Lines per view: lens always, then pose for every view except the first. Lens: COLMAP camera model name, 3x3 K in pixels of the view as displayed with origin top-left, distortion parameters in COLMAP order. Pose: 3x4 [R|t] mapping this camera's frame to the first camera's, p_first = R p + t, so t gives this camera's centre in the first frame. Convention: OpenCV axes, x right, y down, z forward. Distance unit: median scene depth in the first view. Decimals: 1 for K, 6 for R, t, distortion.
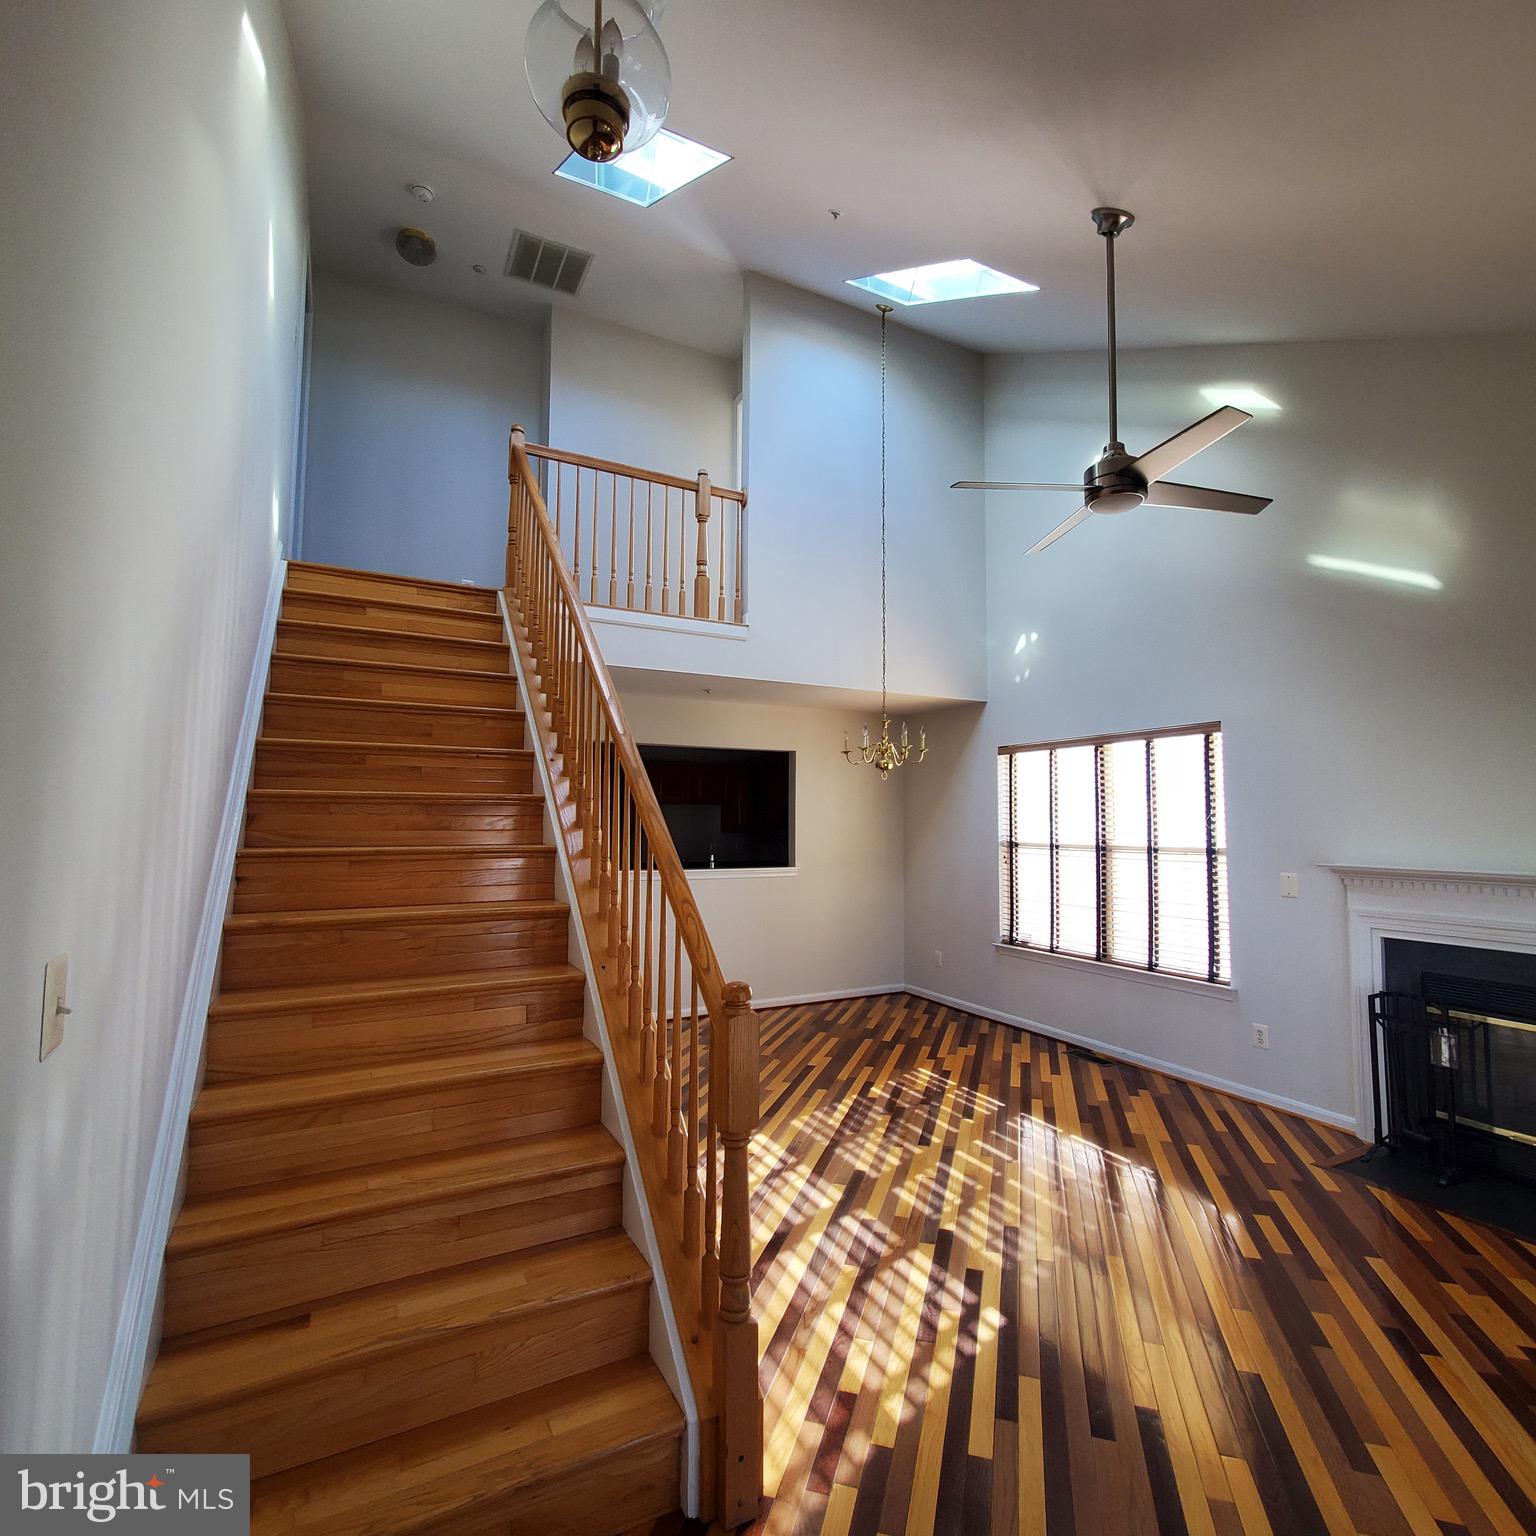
lens RADIAL K [[811.3, 0, 768.0], [0, 811.3, 768.0], [0, 0, 1]] dist [0.021587, -0.002398]
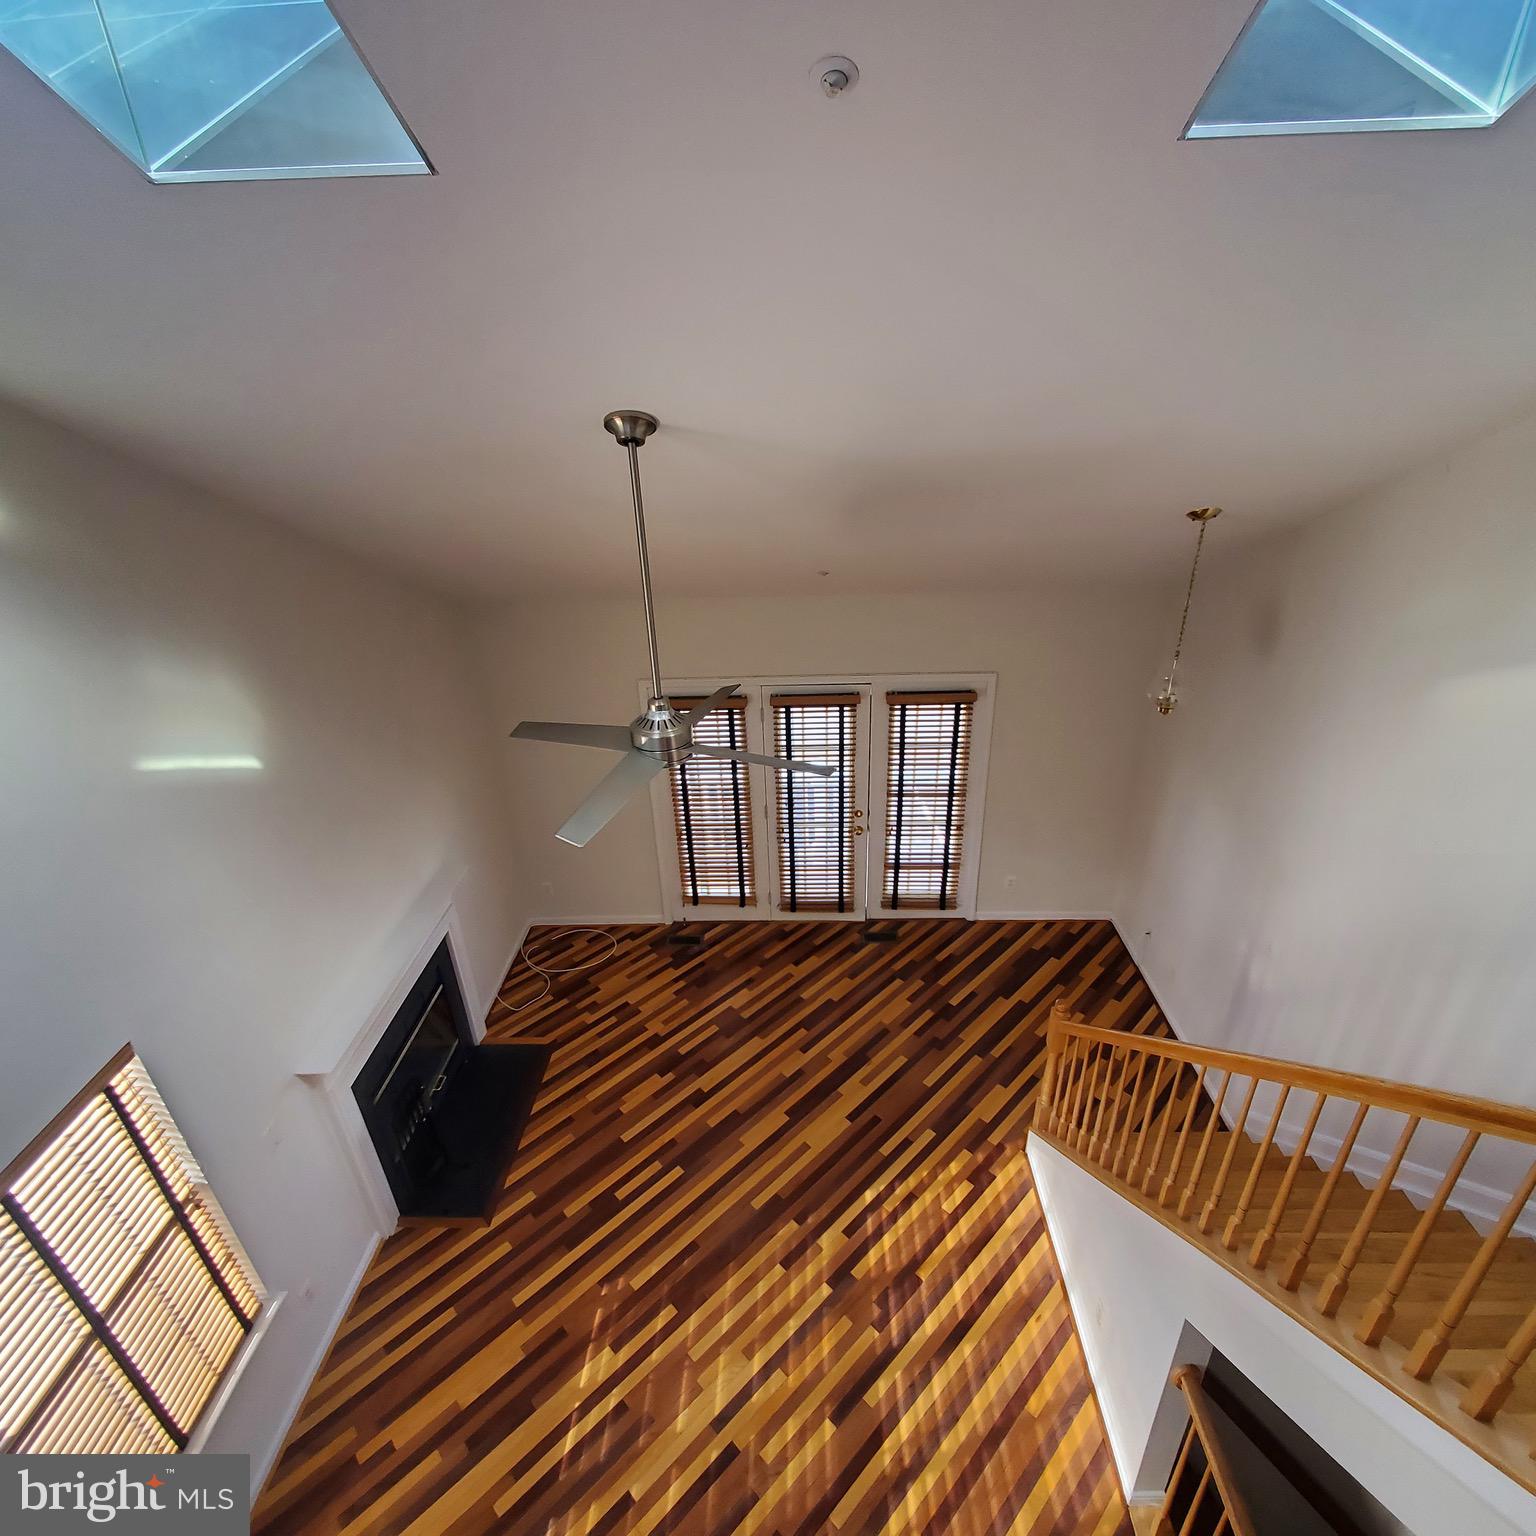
lens RADIAL K [[815.0, 0, 782.0], [0, 815.0, 767.2], [0, 0, 1]] dist [-0.000988, 0.001447]
pose [[-0.879157, -0.194237, 0.435148, -0.093167], [-0.000292, 0.913378, 0.407113, -0.551175], [-0.476531, 0.357790, -0.803059, 1.344601]]
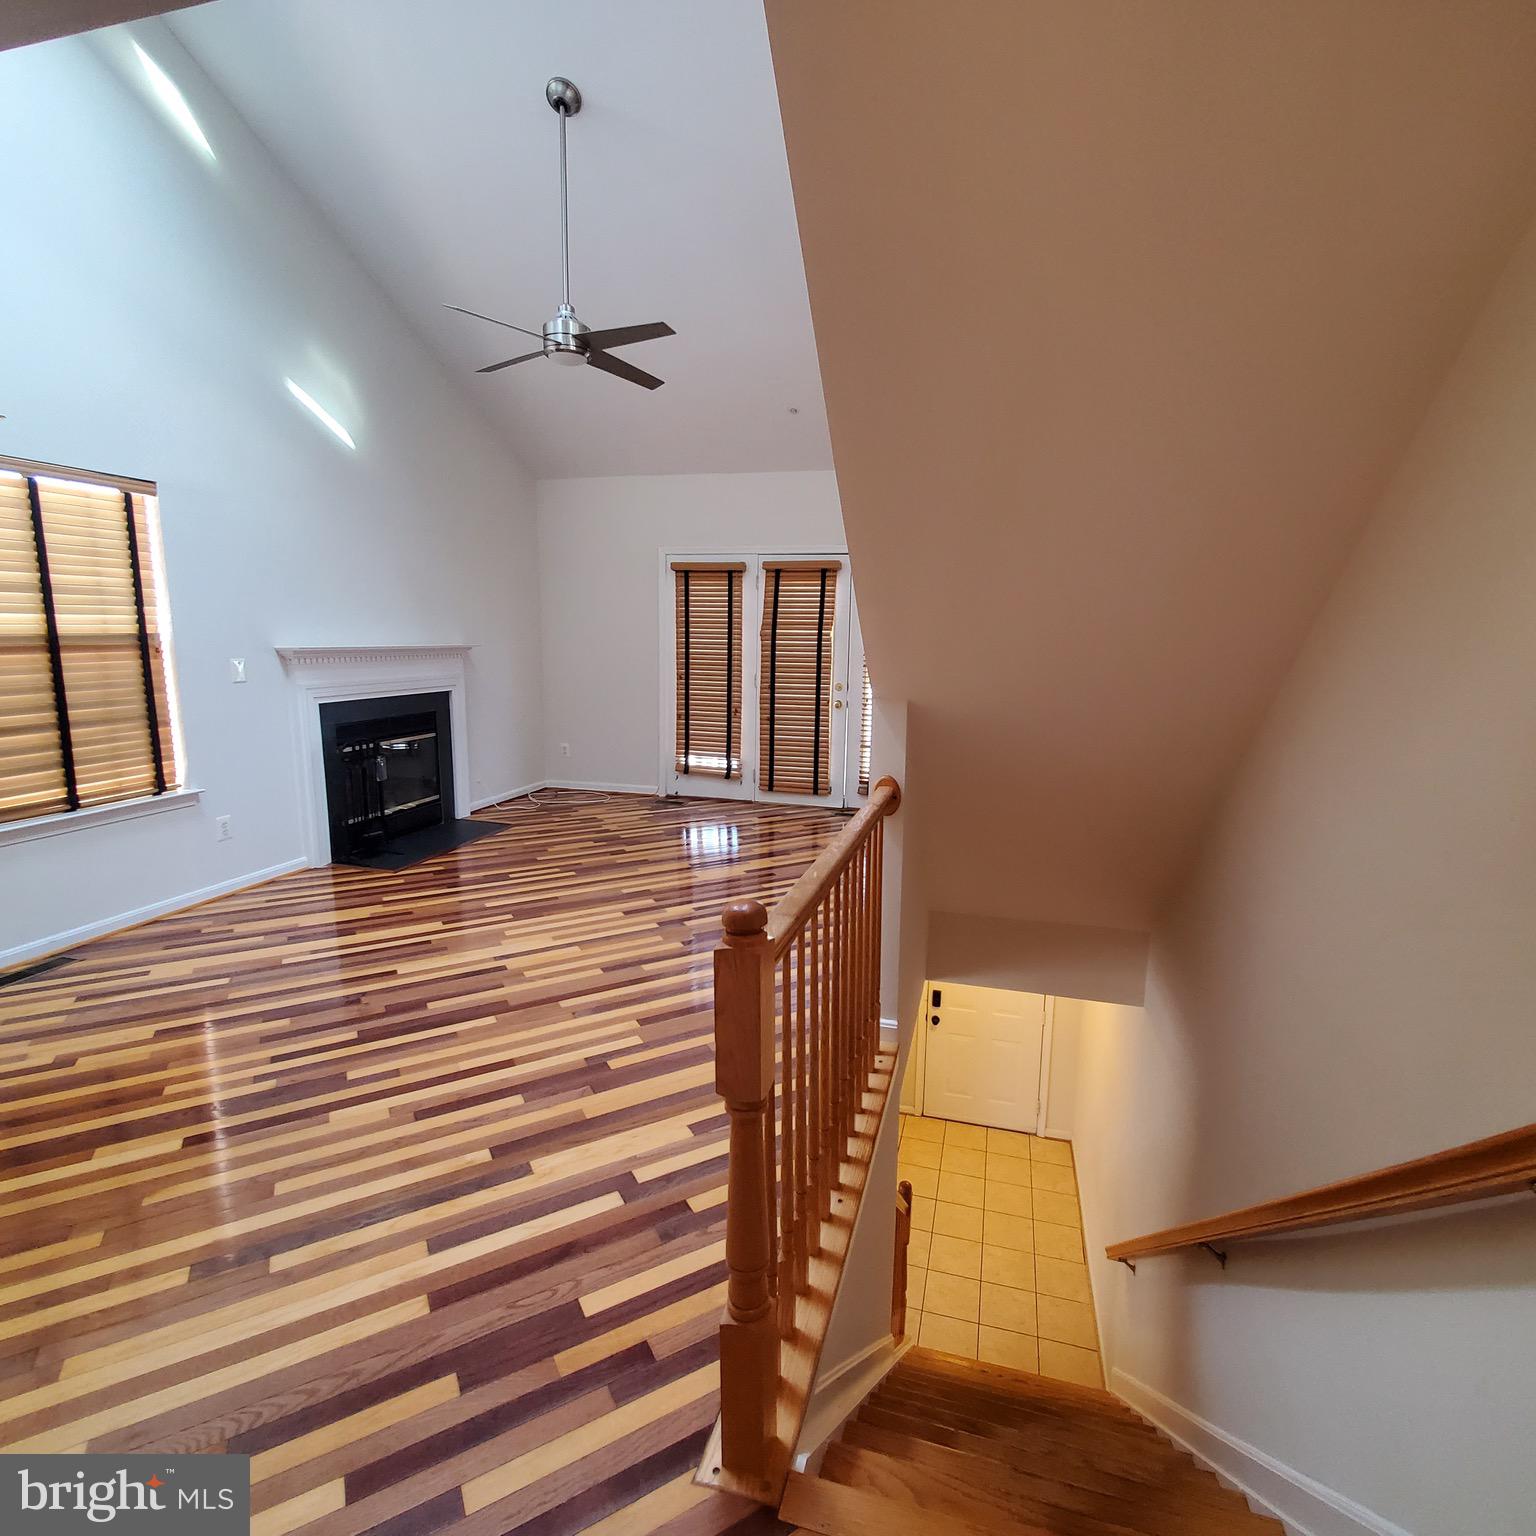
lens RADIAL K [[811.3, 0, 768.0], [0, 811.3, 768.0], [0, 0, 1]] dist [0.021587, -0.002398]
pose [[-0.729410, -0.121880, 0.673132, -0.571176], [-0.056786, 0.991392, 0.117972, 0.111202], [-0.681716, 0.047825, -0.730052, 1.369585]]
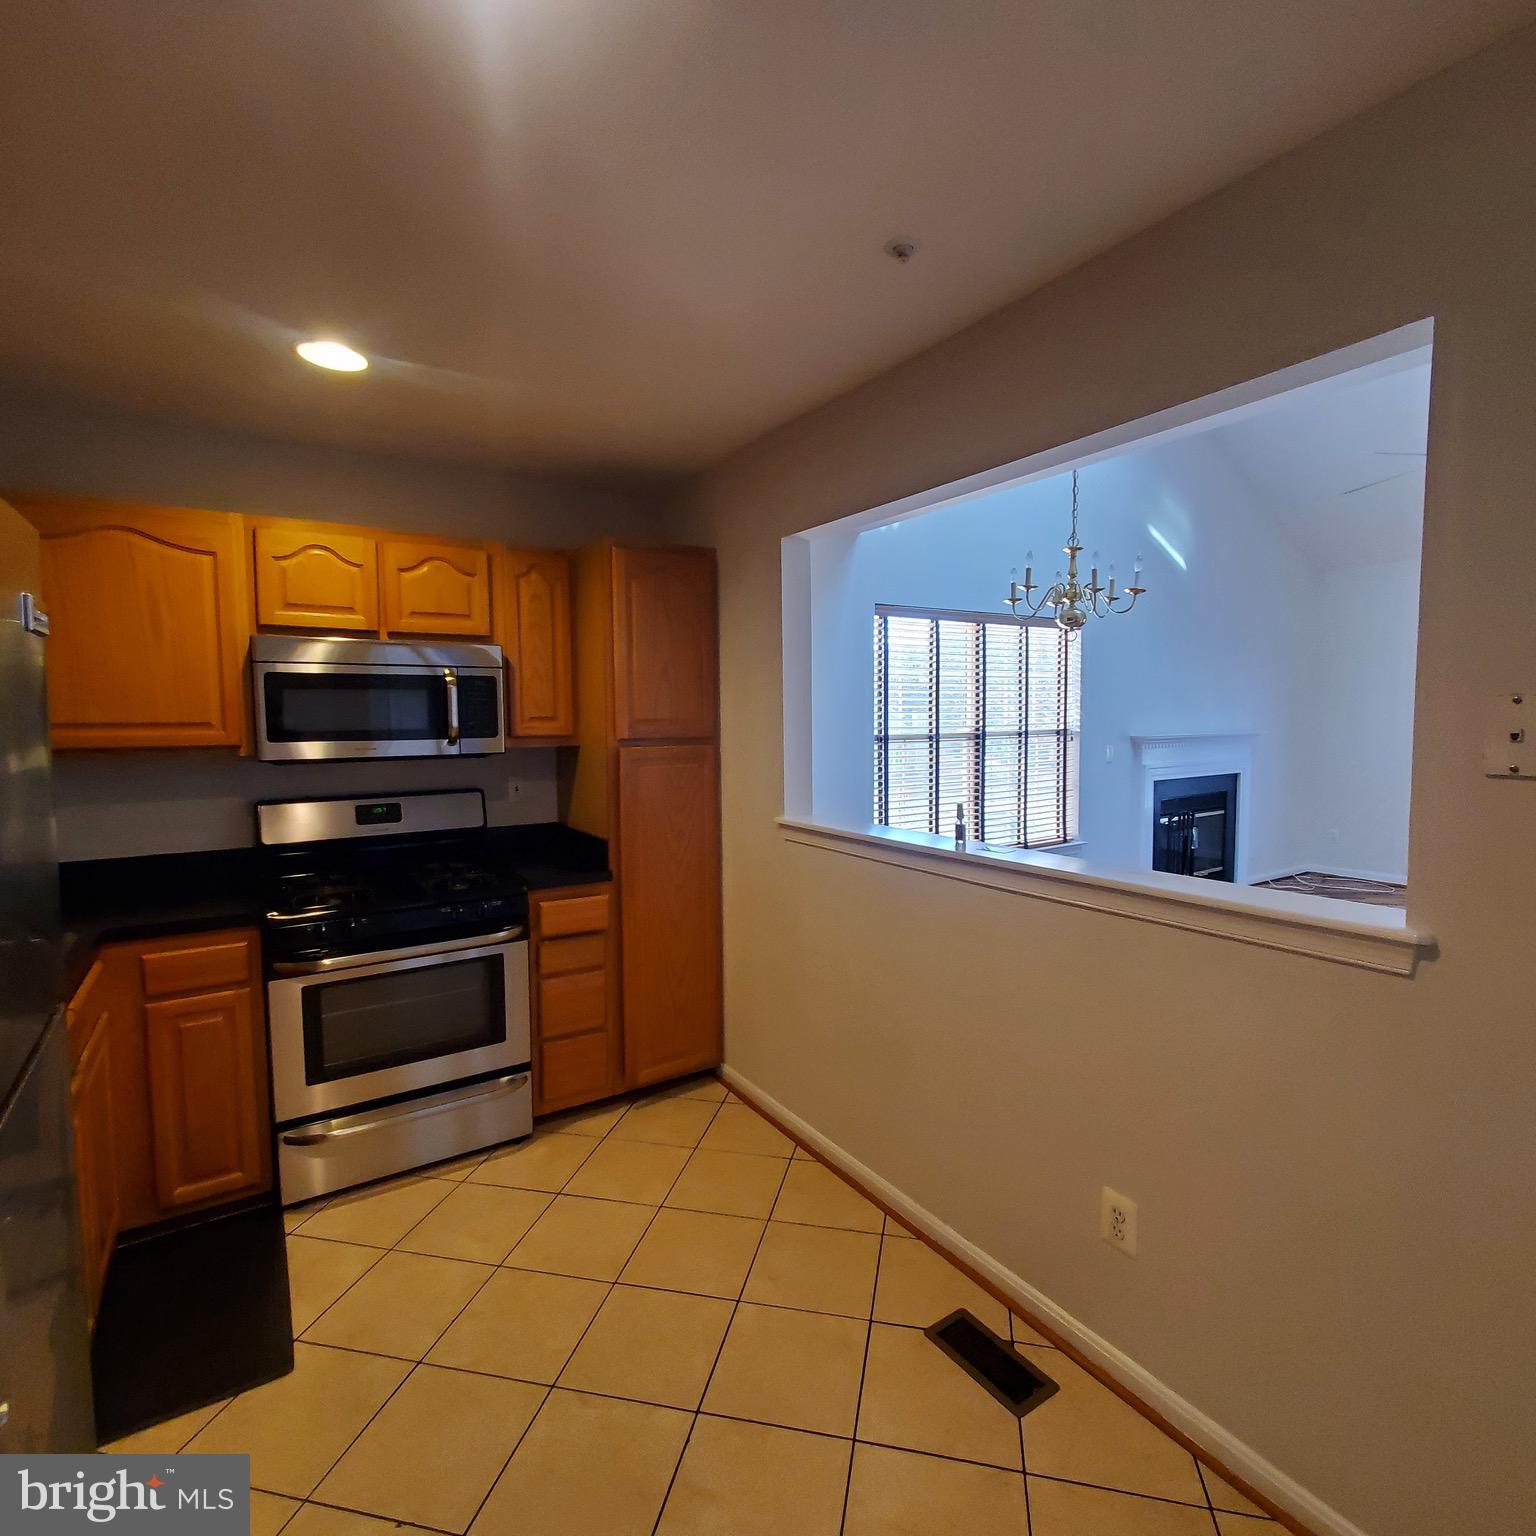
lens RADIAL K [[815.0, 0, 782.0], [0, 815.0, 767.2], [0, 0, 1]] dist [-0.000988, 0.001447]
pose [[-0.115768, -0.069460, 0.990845, -0.637158], [-0.055147, 0.996463, 0.063410, 0.115967], [-0.991744, -0.047301, -0.119189, 1.765834]]
